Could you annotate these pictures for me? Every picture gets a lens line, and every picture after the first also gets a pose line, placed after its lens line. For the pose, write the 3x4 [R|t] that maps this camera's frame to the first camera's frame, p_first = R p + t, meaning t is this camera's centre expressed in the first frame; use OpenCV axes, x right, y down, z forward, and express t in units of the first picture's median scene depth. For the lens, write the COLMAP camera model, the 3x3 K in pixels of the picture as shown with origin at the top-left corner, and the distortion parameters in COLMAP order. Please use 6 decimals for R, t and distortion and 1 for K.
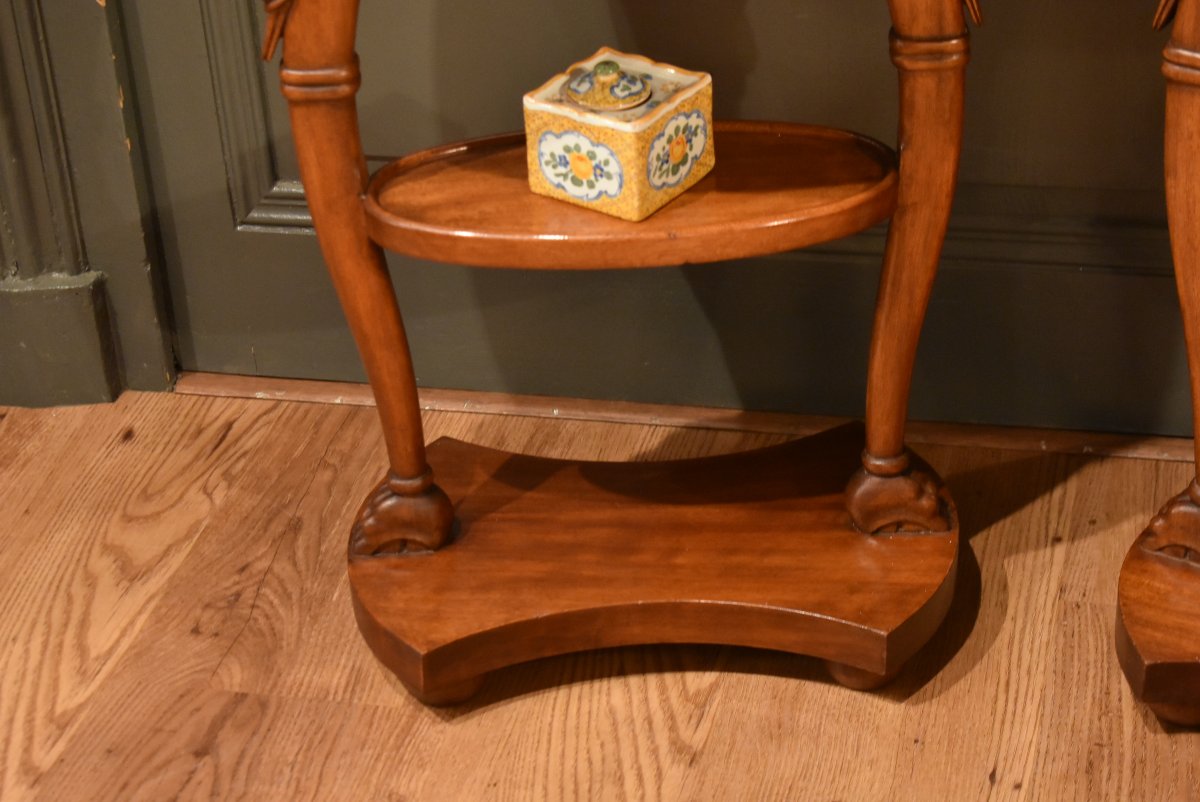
lens RADIAL K [[2730.2, 0, 606.3], [0, 2730.2, 394.6], [0, 0, 1]] dist [0.071499, 0.000000]
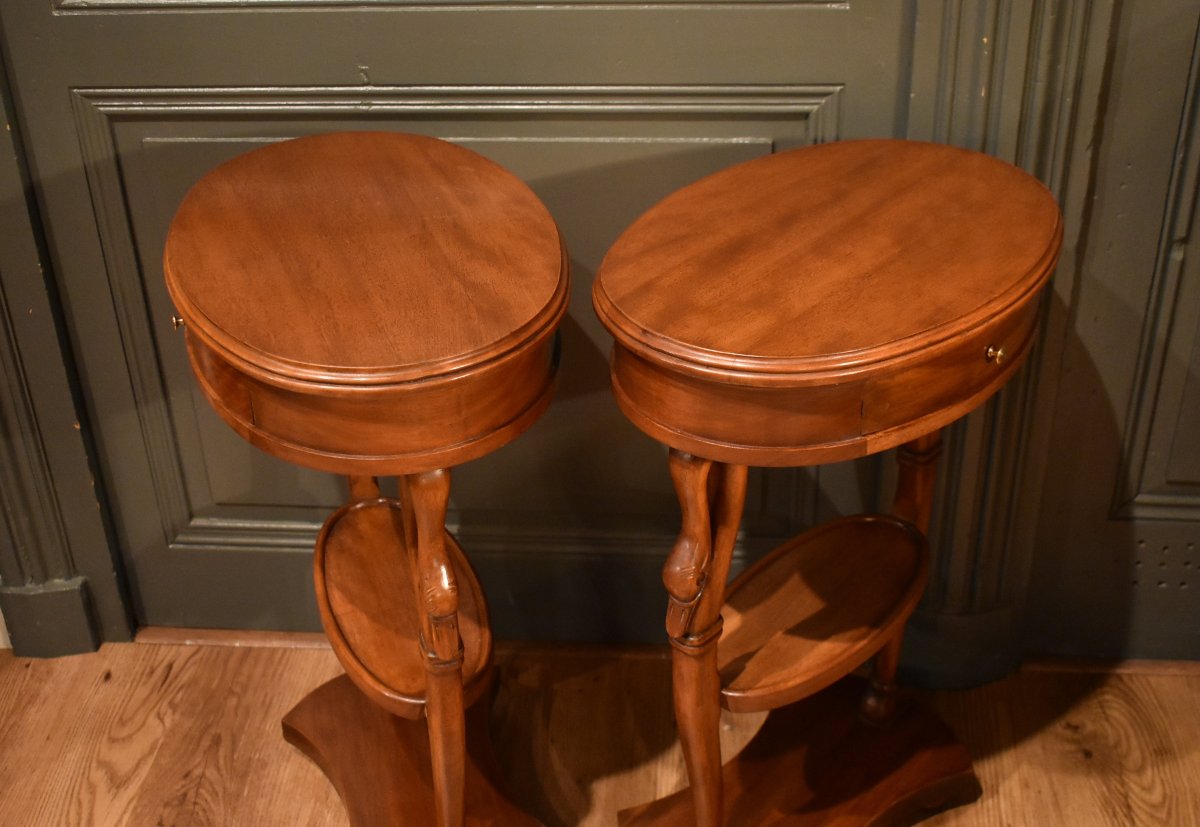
lens RADIAL K [[1576.5, 0, 601.0], [0, 1576.5, 418.0], [0, 0, 1]] dist [-0.049622, 0.000000]
pose [[0.988315, -0.049515, 0.144159, -0.013524], [0.045986, 0.998558, 0.027712, -0.176325], [-0.145323, -0.020758, 0.989166, 0.045476]]
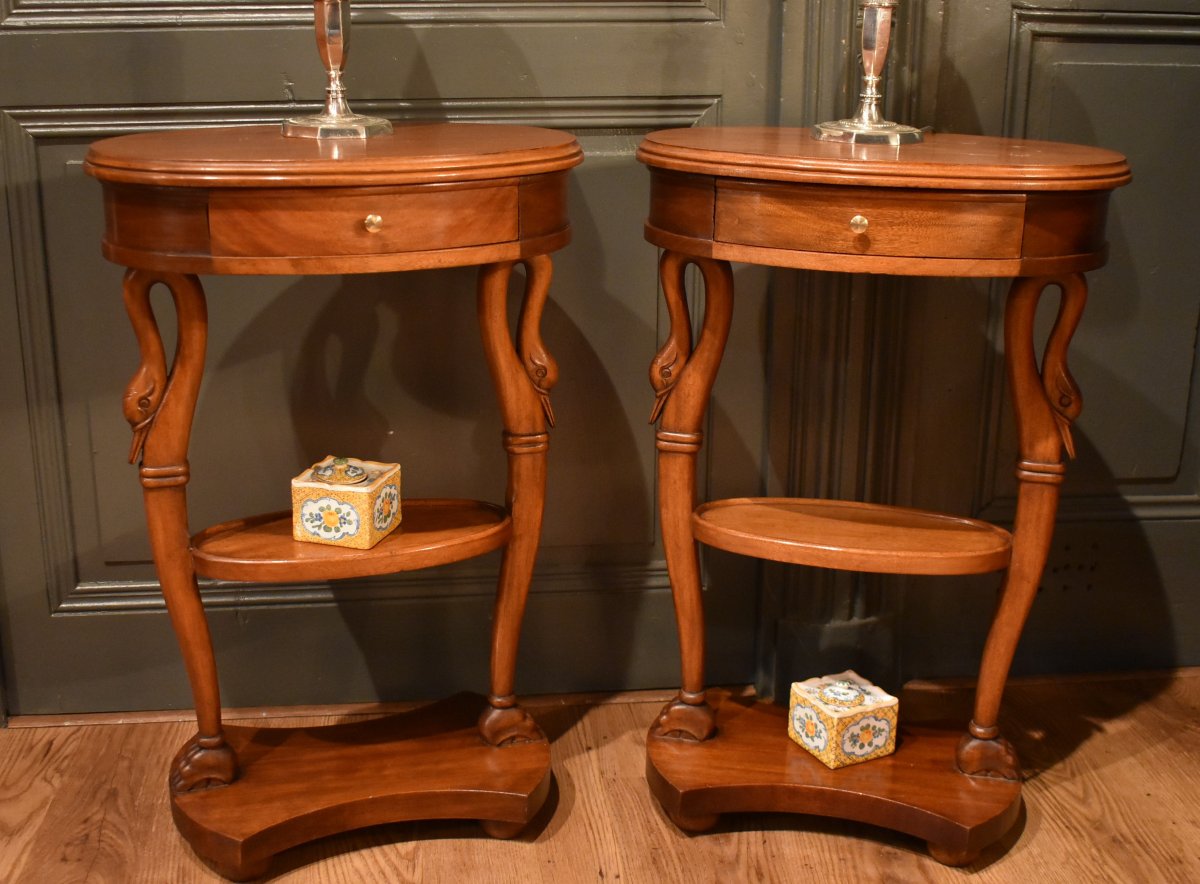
lens RADIAL K [[1545.6, 0, 576.7], [0, 1545.6, 440.7], [0, 0, 1]] dist [-0.063419, 0.000000]
pose [[0.943852, -0.032985, 0.328719, -0.159027], [0.114630, 0.965886, -0.232217, 0.095243], [-0.309845, 0.256859, 0.915434, 0.083931]]
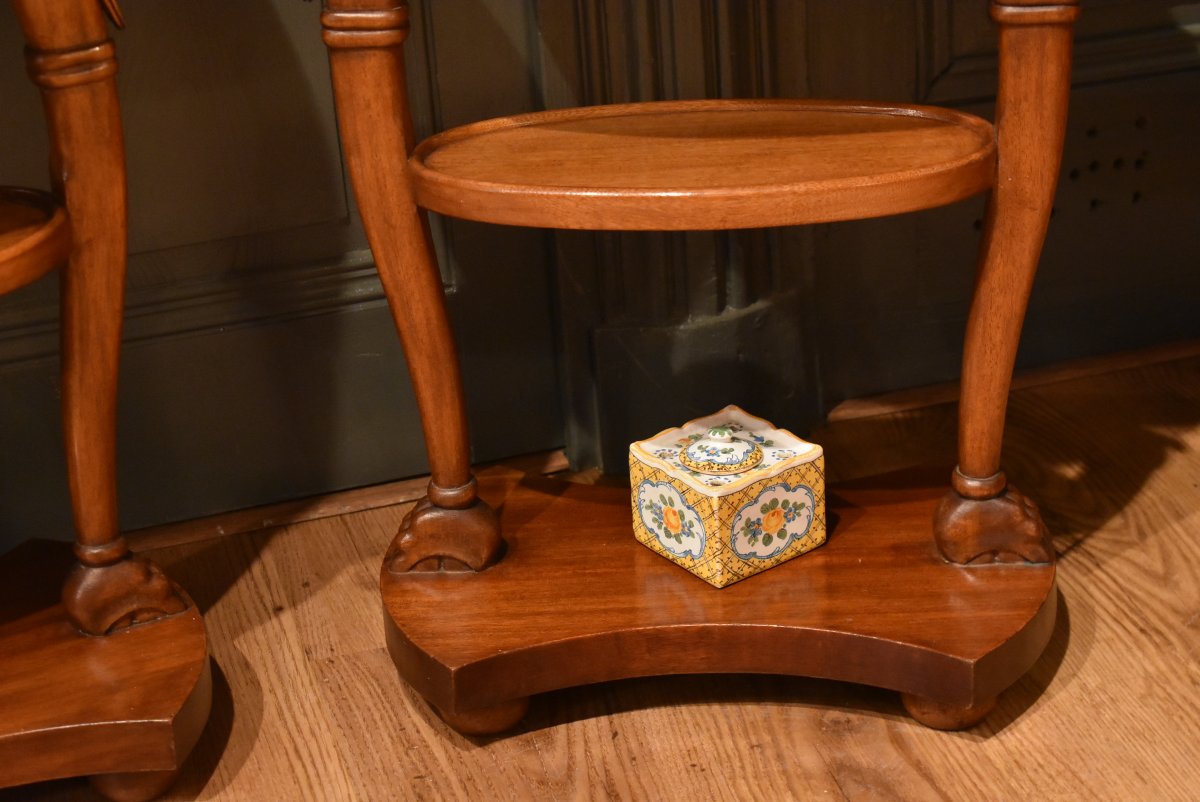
lens RADIAL K [[2687.8, 0, 606.2], [0, 2687.8, 398.5], [0, 0, 1]] dist [0.057747, 0.000000]
pose [[0.876869, -0.205515, 0.434584, -0.125463], [0.258624, 0.963714, -0.066090, 0.077506], [-0.405233, 0.170347, 0.898203, 0.134814]]
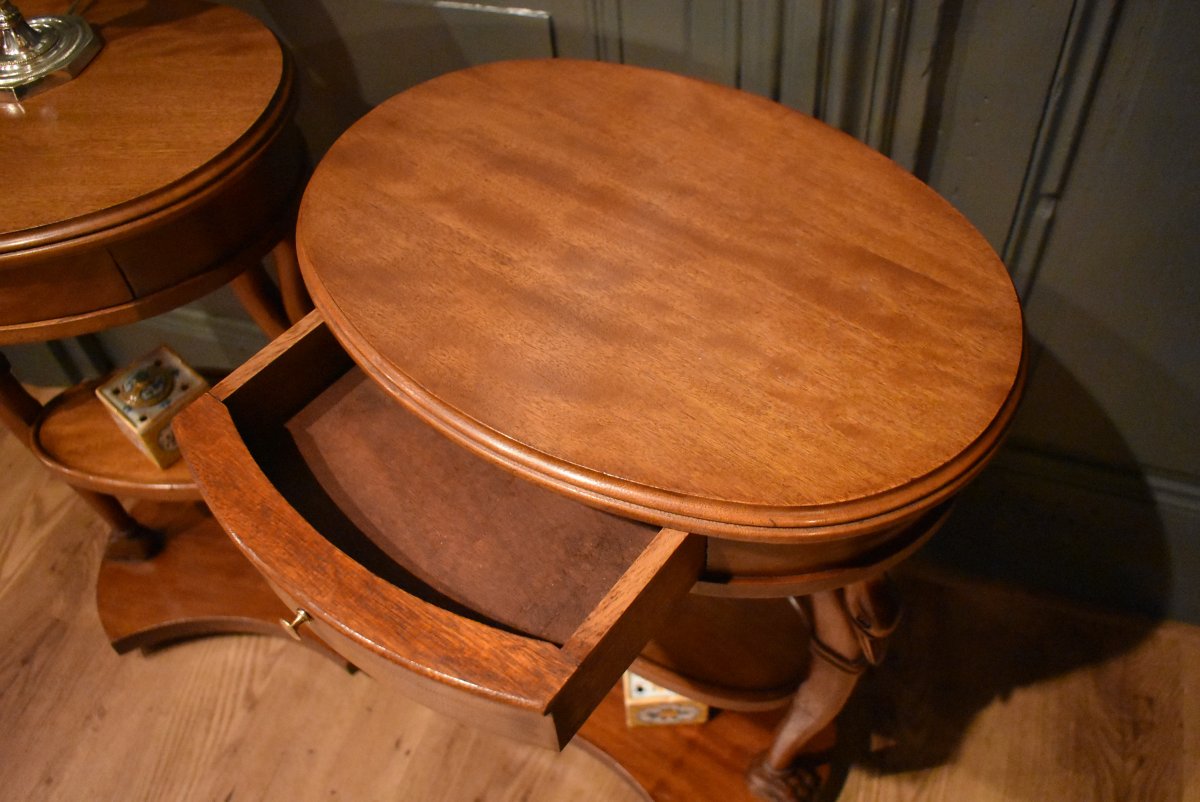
lens RADIAL K [[1038.6, 0, 603.3], [0, 1038.6, 393.5], [0, 0, 1]] dist [-0.068679, -0.021367]
pose [[0.995298, 0.071405, -0.065448, 0.289237], [-0.046159, 0.943682, 0.327619, -0.296892], [0.085156, -0.323057, 0.942540, 0.411495]]
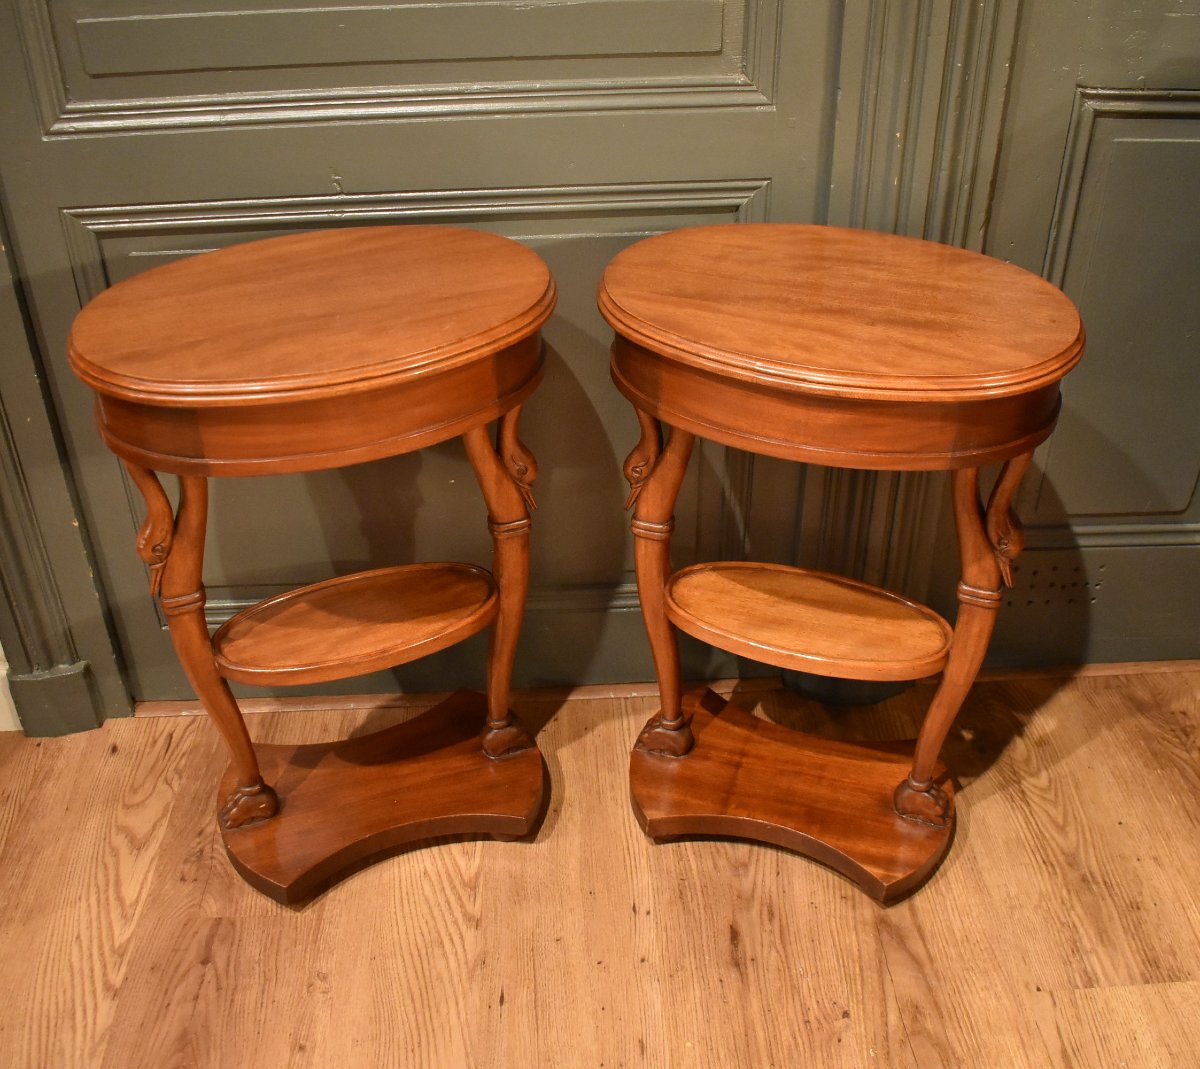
lens RADIAL K [[1302.0, 0, 588.6], [0, 1302.0, 533.6], [0, 0, 1]] dist [-0.090912, 0.000000]
pose [[0.961277, -0.112560, 0.251550, -0.083557], [0.099725, 0.993003, 0.063246, -0.172621], [-0.256909, -0.035711, 0.965776, 0.131986]]
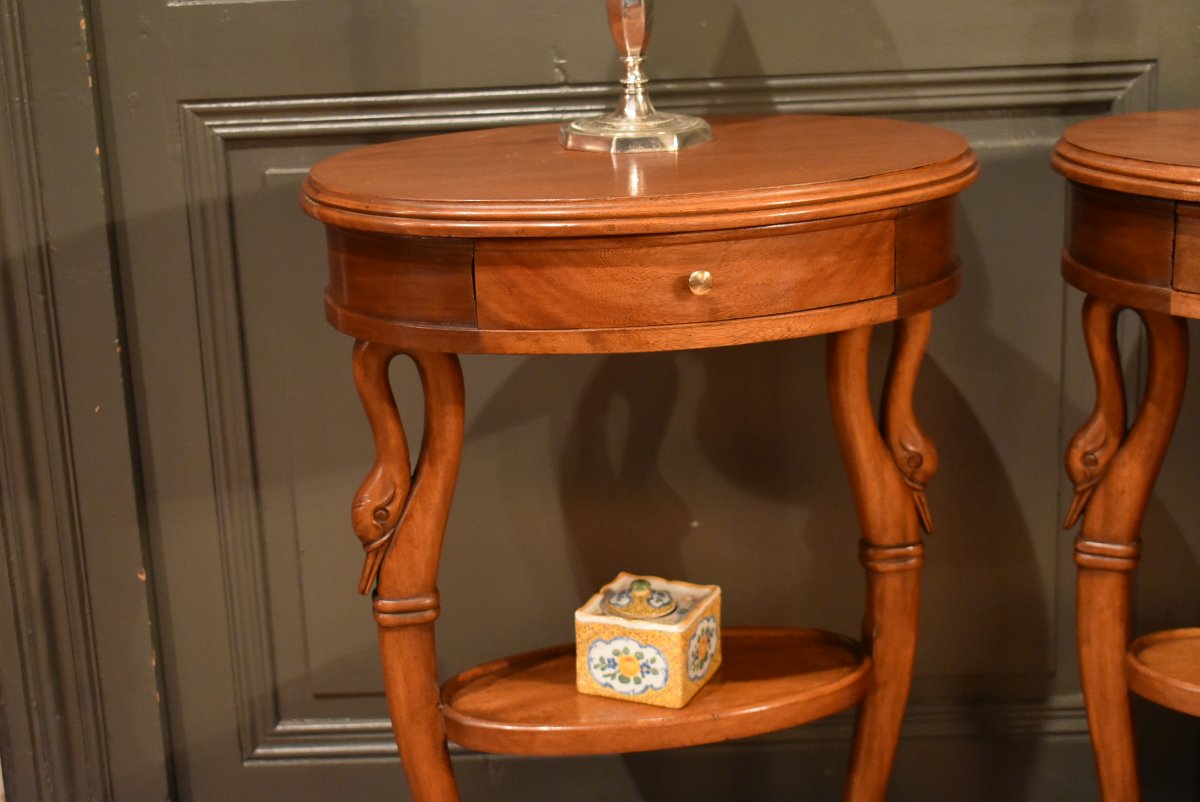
lens RADIAL K [[1993.1, 0, 607.8], [0, 1993.1, 400.8], [0, 0, 1]] dist [-0.010217, 0.000000]
pose [[0.977283, -0.035439, 0.208955, -0.181545], [0.088812, 0.963660, -0.251937, 0.022311], [-0.192434, 0.264771, 0.944916, 0.128643]]
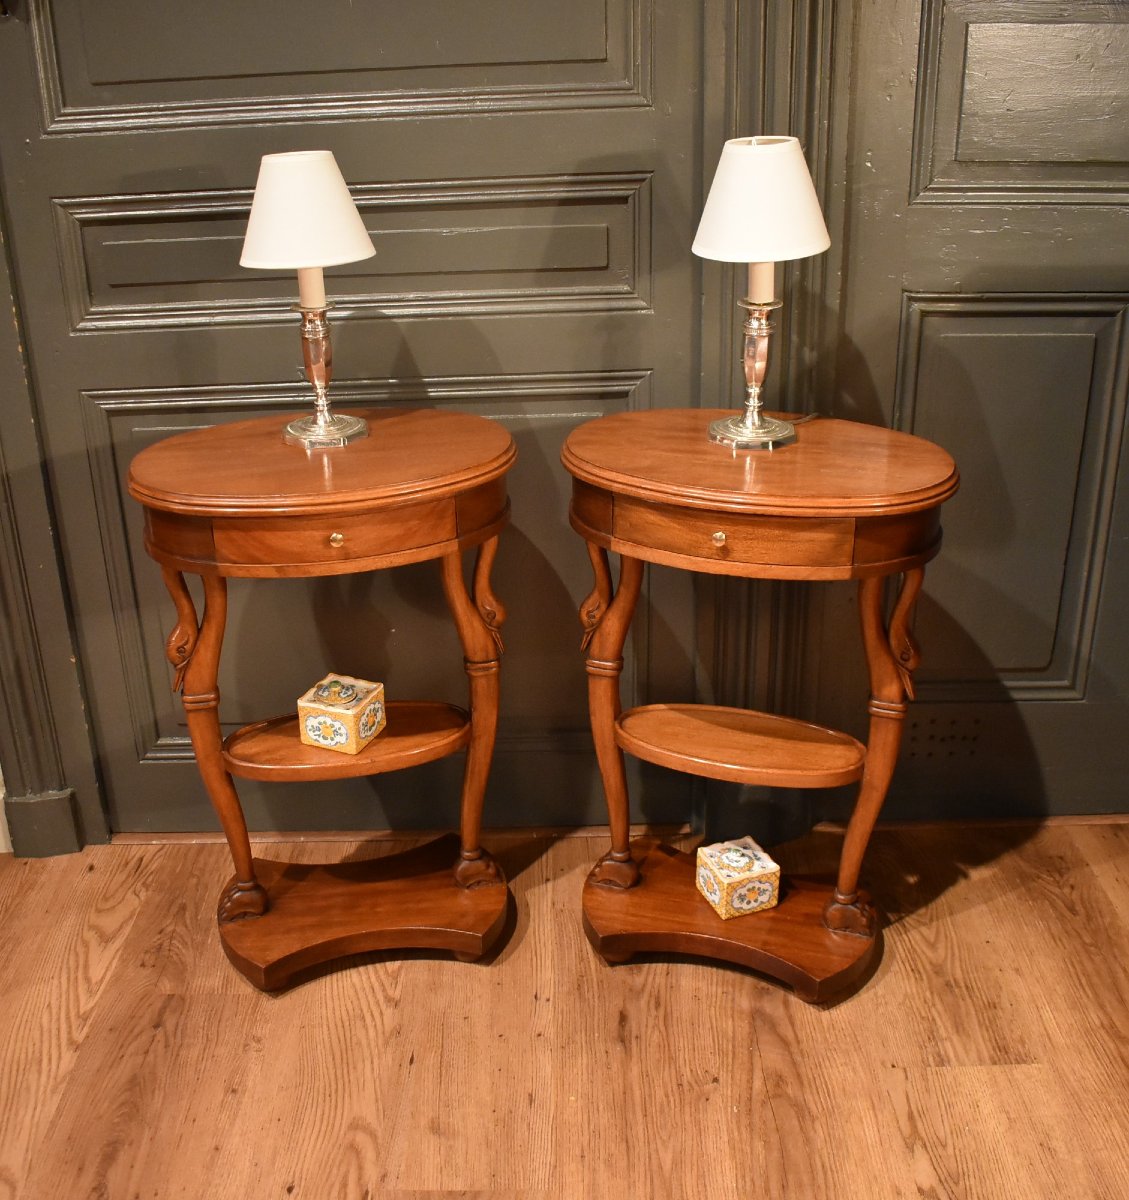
lens RADIAL K [[1393.6, 0, 521.2], [0, 1393.6, 600.7], [0, 0, 1]] dist [-0.095999, 0.000000]
pose [[0.976554, -0.058588, 0.207148, -0.073687], [0.084641, 0.989252, -0.119229, -0.038303], [-0.197936, 0.133967, 0.971017, -0.094228]]
